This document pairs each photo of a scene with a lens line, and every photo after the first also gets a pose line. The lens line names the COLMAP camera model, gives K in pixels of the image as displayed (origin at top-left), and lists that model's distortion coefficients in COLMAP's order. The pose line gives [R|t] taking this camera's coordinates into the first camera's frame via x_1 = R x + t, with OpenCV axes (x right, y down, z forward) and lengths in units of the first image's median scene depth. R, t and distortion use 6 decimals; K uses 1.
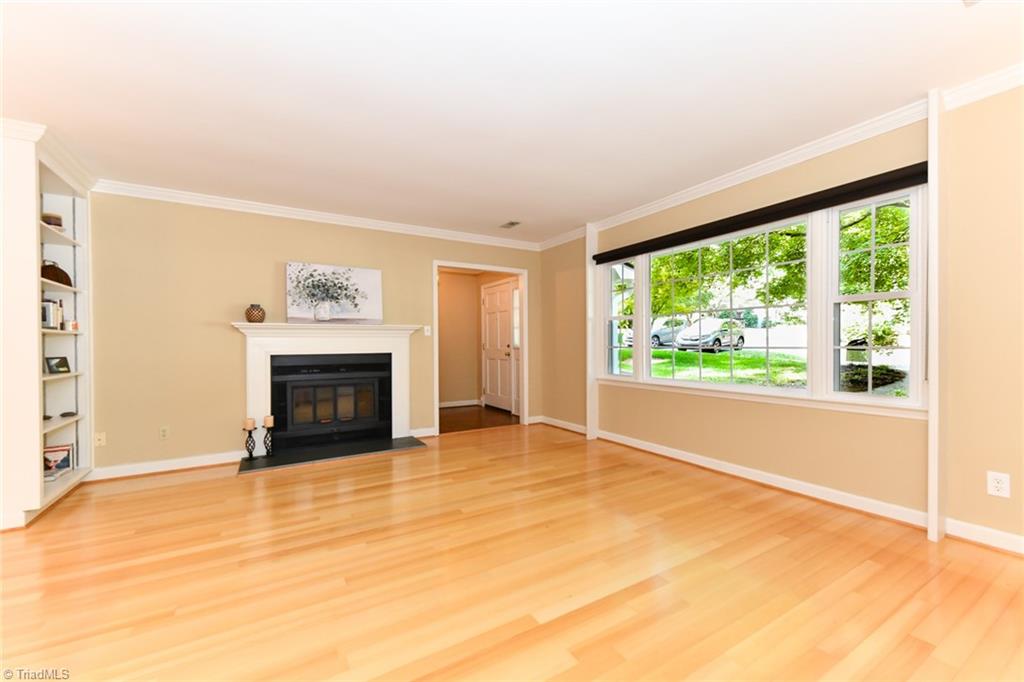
lens RADIAL K [[409.6, 0, 518.1], [0, 409.6, 342.3], [0, 0, 1]] dist [0.031799, -0.012822]
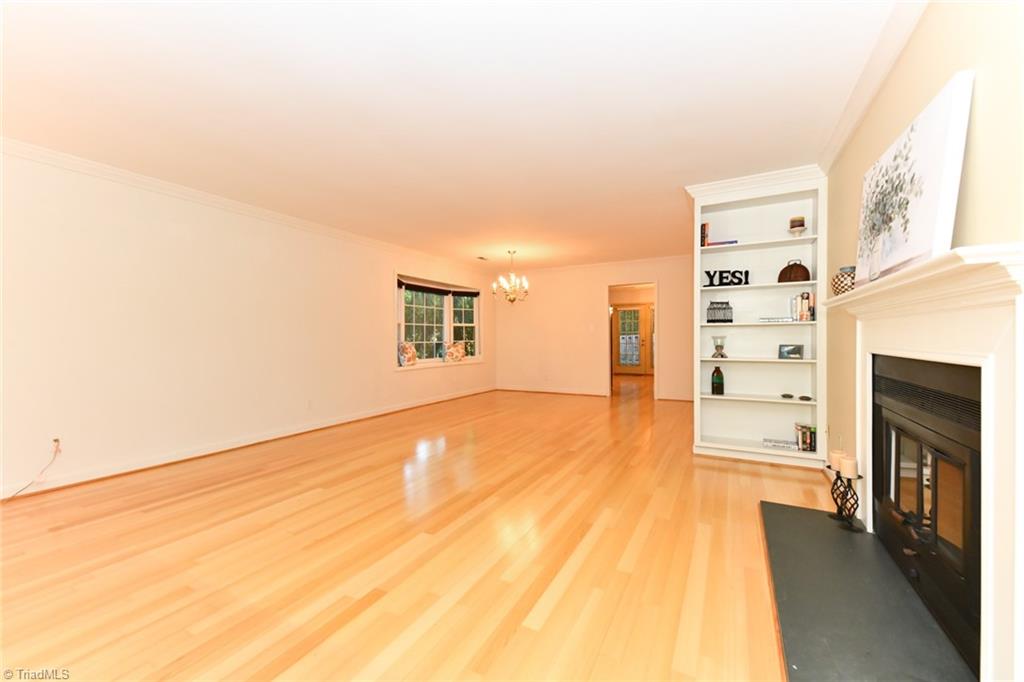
lens RADIAL K [[408.2, 0, 515.2], [0, 408.2, 341.0], [0, 0, 1]] dist [0.012836, 0.000005]
pose [[-0.863040, 0.013477, -0.504956, 0.109026], [0.009298, 0.999898, 0.010795, 0.005238], [0.505051, 0.004622, -0.863077, 1.550331]]
